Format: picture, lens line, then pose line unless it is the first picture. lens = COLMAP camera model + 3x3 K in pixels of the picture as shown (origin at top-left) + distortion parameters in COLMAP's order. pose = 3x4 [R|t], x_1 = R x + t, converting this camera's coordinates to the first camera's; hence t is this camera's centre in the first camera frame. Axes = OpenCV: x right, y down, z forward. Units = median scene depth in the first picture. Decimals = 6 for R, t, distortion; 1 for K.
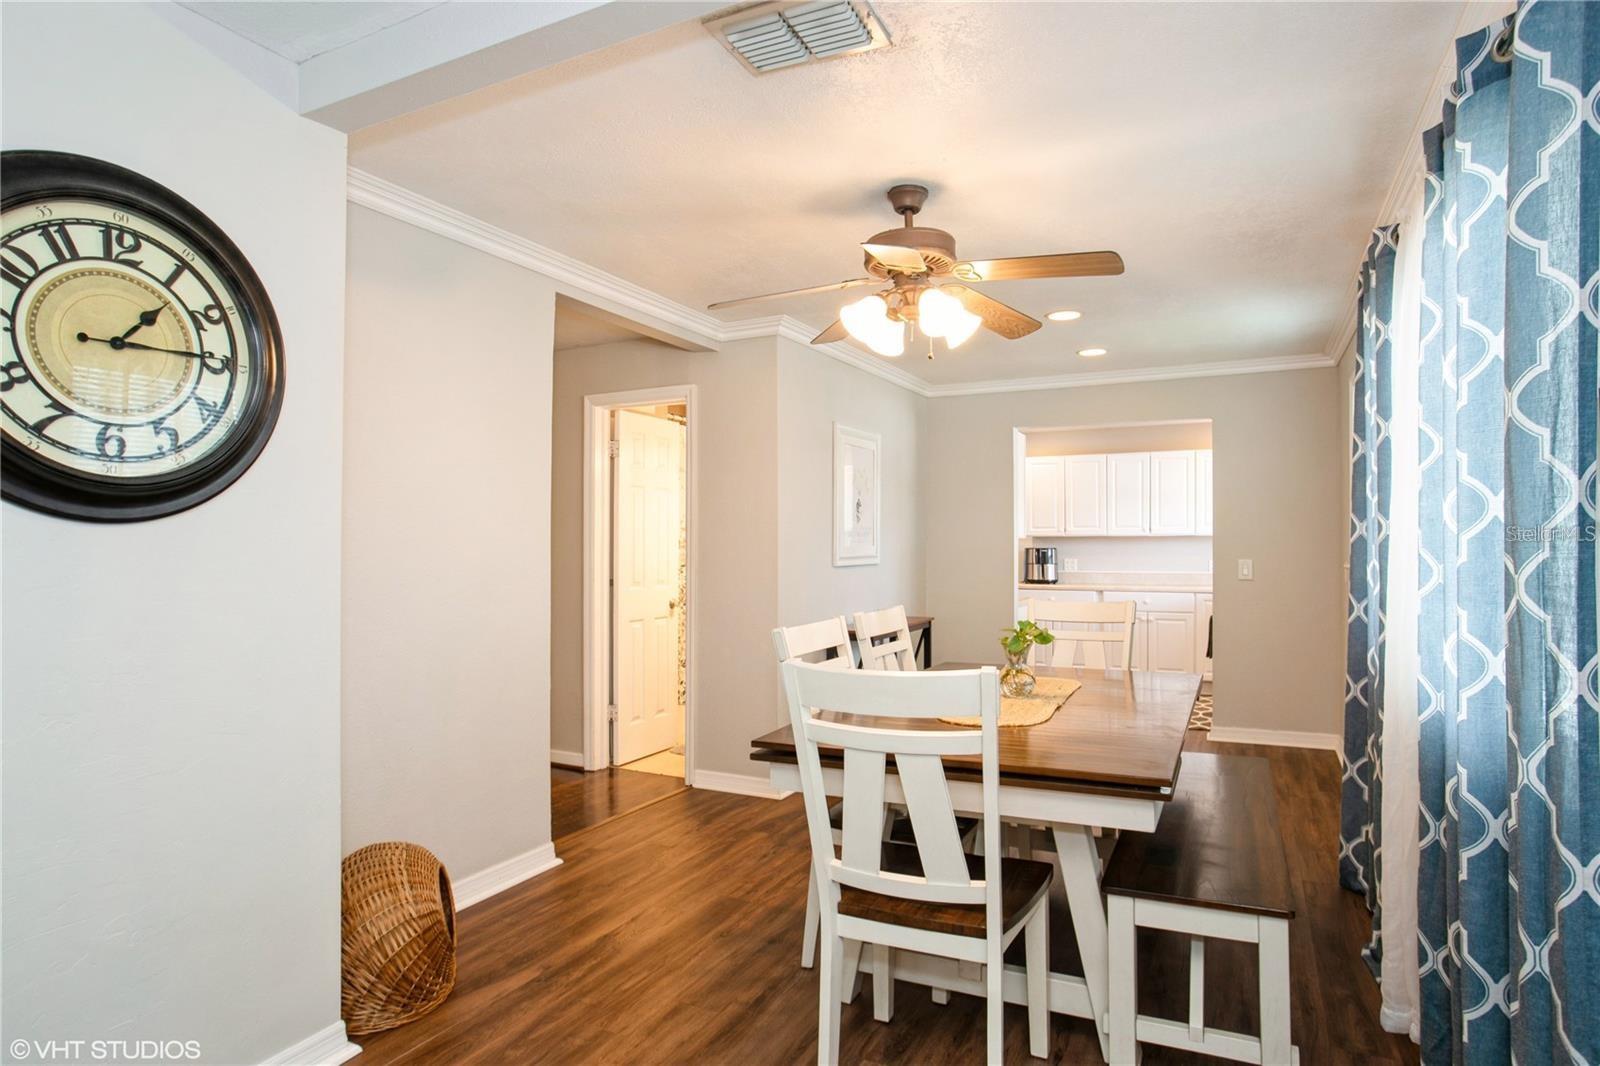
lens RADIAL K [[884.0, 0, 793.2], [0, 884.0, 537.9], [0, 0, 1]] dist [-0.059014, 0.026460]
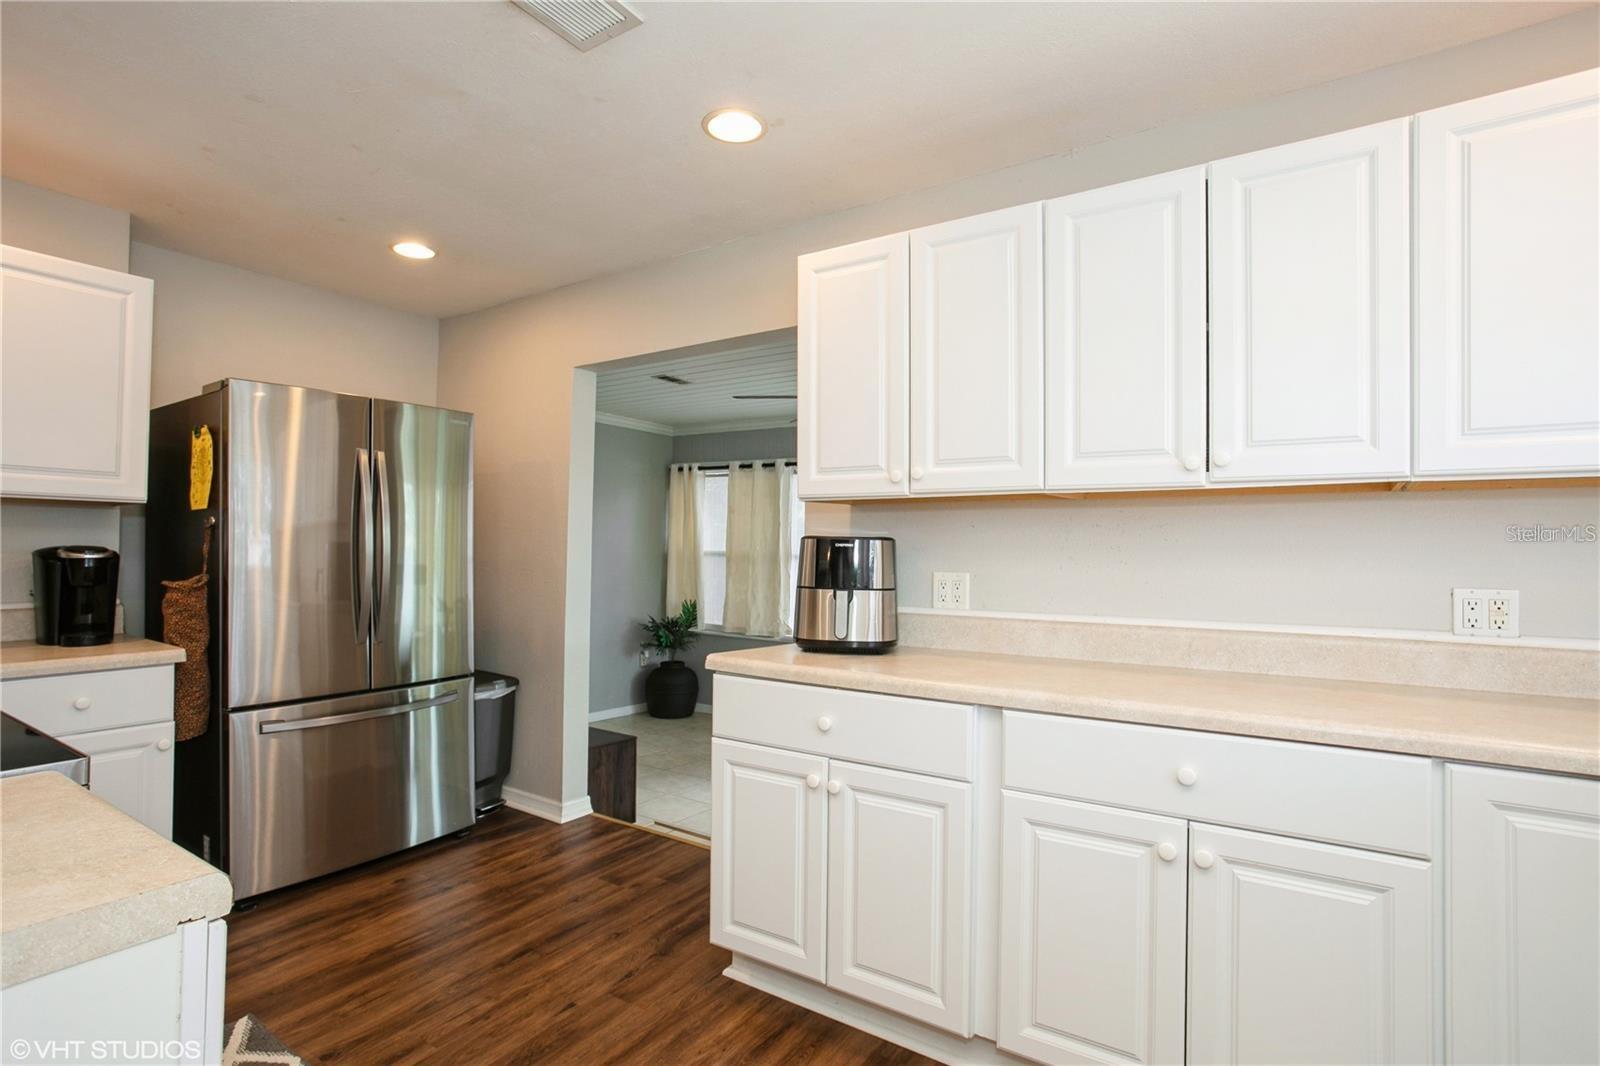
lens RADIAL K [[792.8, 0, 798.1], [0, 792.8, 542.8], [0, 0, 1]] dist [-0.052604, 0.024733]
pose [[0.994103, 0.007879, -0.108156, 0.479314], [-0.007632, 0.999967, 0.002700, 0.020977], [0.108174, -0.001859, 0.994130, 1.162975]]
